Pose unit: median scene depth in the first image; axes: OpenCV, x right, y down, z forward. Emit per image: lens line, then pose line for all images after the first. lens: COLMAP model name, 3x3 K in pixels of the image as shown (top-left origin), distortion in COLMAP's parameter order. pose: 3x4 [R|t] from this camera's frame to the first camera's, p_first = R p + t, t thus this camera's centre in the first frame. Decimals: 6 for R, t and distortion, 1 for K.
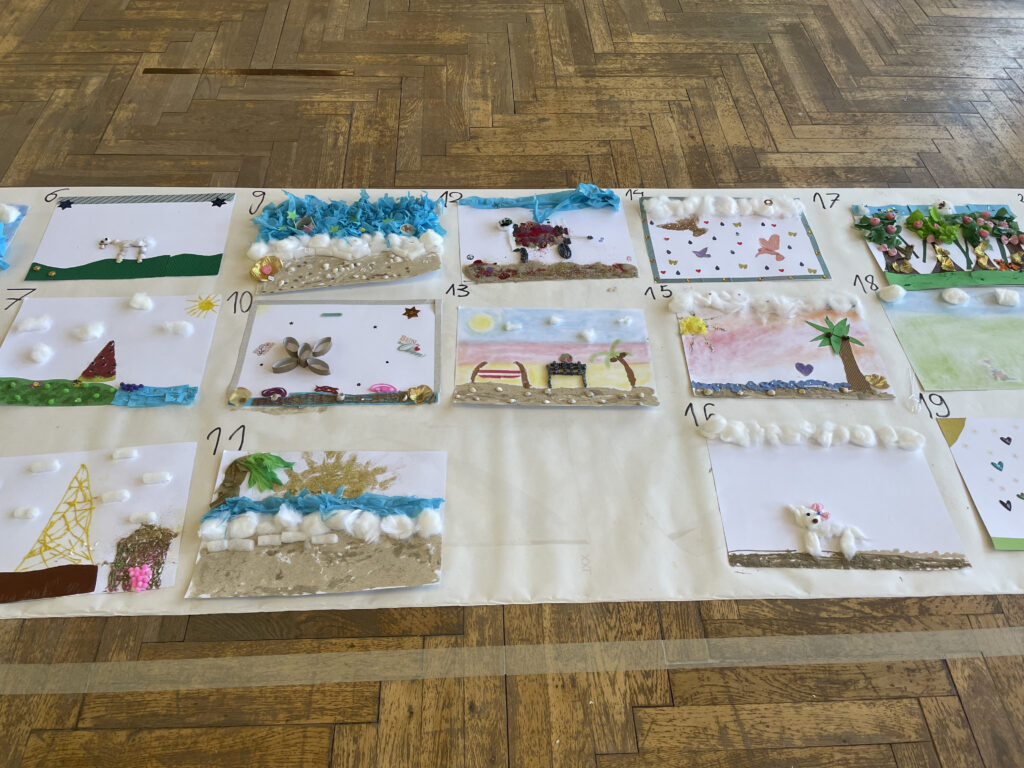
lens RADIAL K [[778.6, 0, 512.0], [0, 778.6, 384.0], [0, 0, 1]] dist [0.096366, -0.133932]
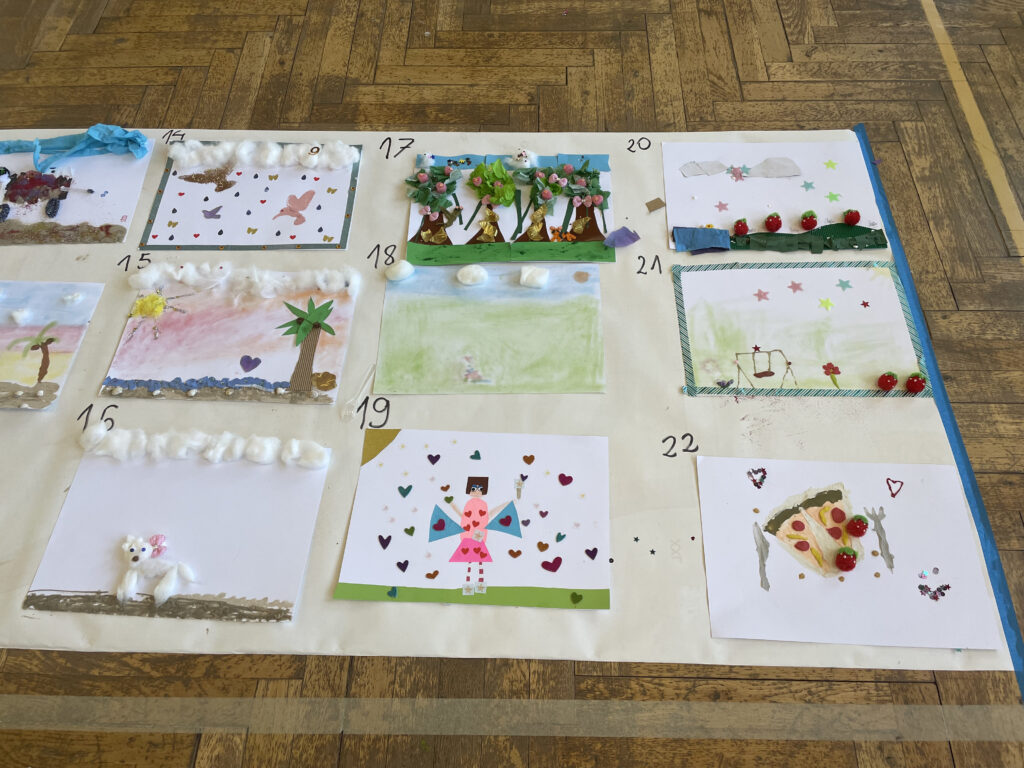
lens RADIAL K [[760.3, 0, 522.1], [0, 760.3, 379.9], [0, 0, 1]] dist [0.089073, -0.113064]
pose [[0.997040, 0.026775, -0.072074, 0.742265], [-0.016268, 0.989646, 0.142606, -0.128219], [0.075146, -0.141012, 0.987152, 0.188876]]
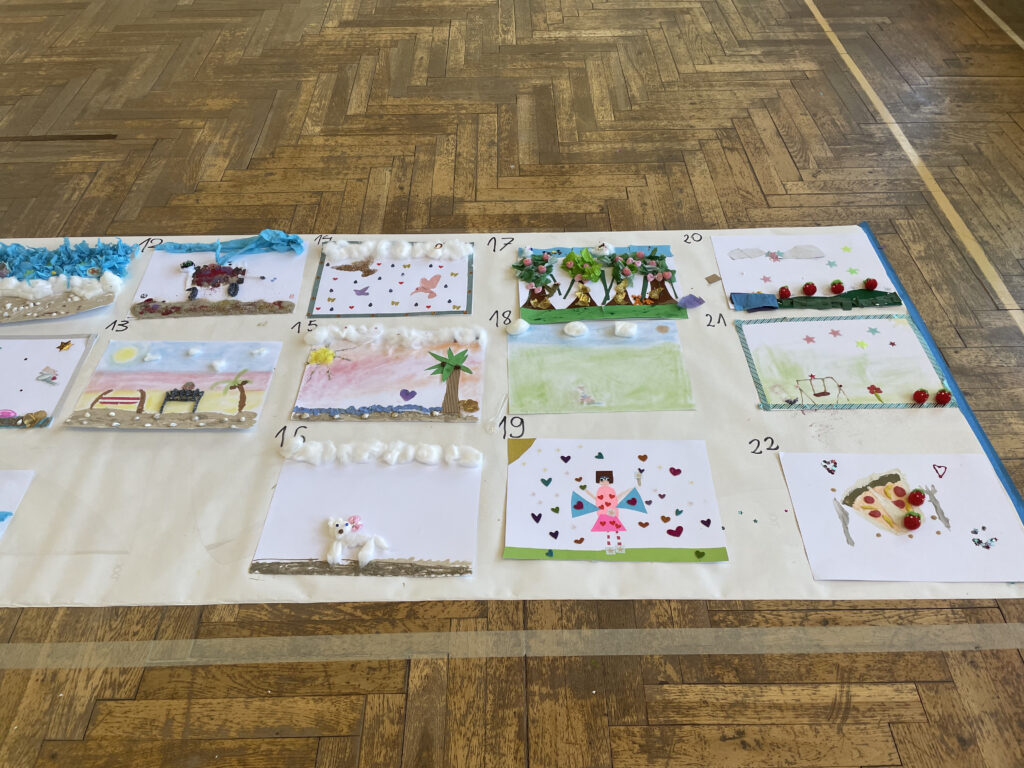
lens RADIAL K [[769.8, 0, 509.3], [0, 769.8, 379.8], [0, 0, 1]] dist [0.094864, -0.127111]
pose [[0.998359, -0.006107, -0.056934, 0.579906], [0.001866, 0.997238, -0.074248, 0.039601], [0.057230, 0.074020, 0.995613, -0.049219]]
